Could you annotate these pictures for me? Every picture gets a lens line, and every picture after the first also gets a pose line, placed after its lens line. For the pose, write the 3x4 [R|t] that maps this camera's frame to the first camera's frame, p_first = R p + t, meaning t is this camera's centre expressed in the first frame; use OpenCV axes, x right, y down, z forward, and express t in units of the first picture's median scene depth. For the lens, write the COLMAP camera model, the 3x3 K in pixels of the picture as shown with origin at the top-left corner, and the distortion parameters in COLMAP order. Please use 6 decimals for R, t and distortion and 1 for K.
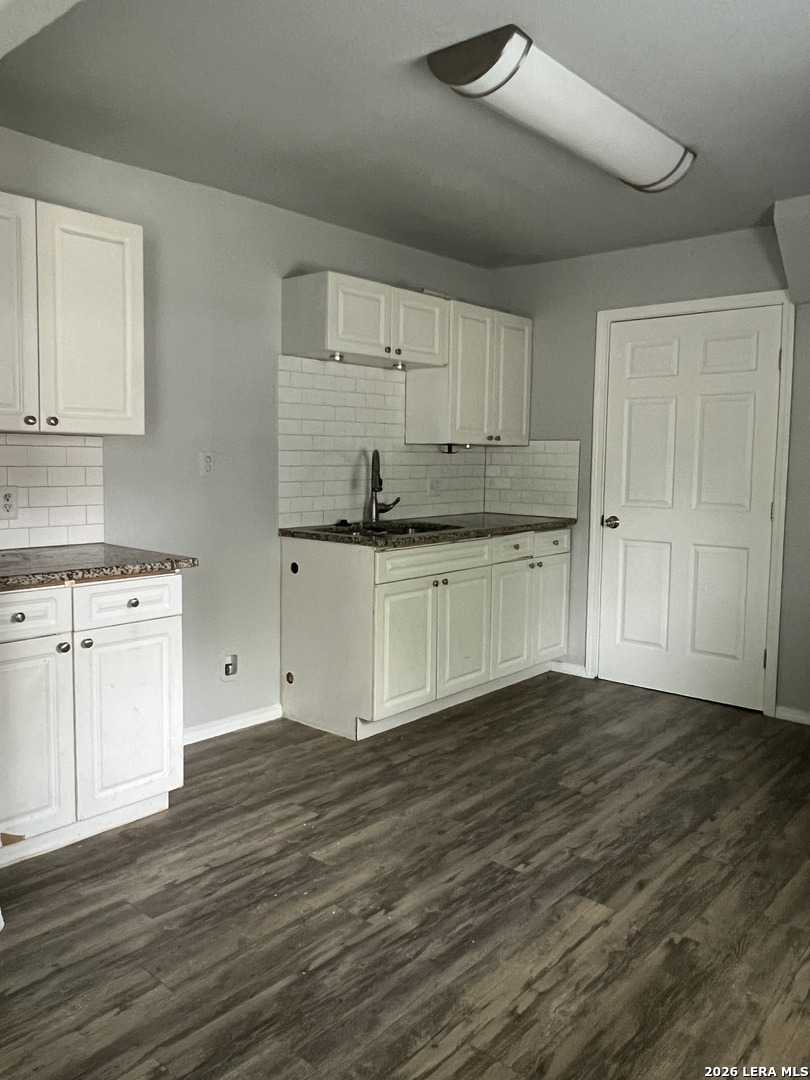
lens RADIAL K [[827.0, 0, 369.4], [0, 827.0, 533.2], [0, 0, 1]] dist [-0.000037, 0.000177]
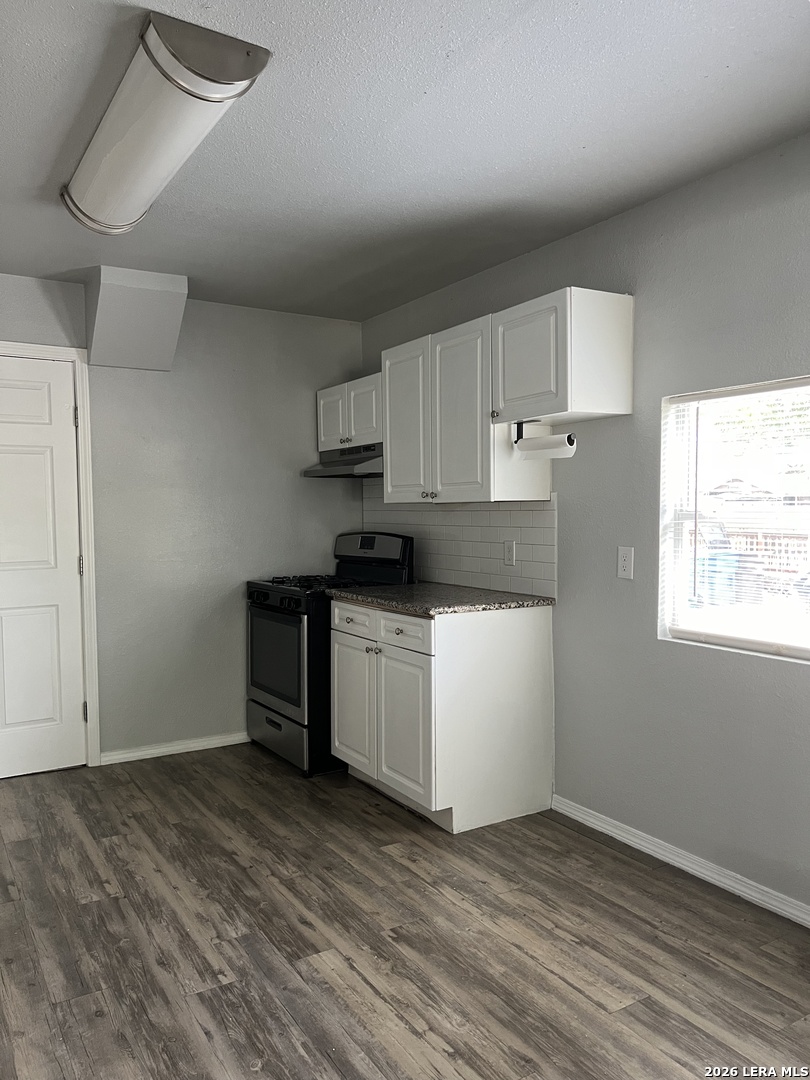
lens RADIAL K [[814.8, 0, 407.4], [0, 814.8, 557.0], [0, 0, 1]] dist [0.090902, -0.092351]
pose [[0.269123, -0.068670, 0.960655, -0.512629], [0.094102, 0.994557, 0.044732, -0.060277], [-0.958498, 0.078361, 0.274120, 0.457637]]
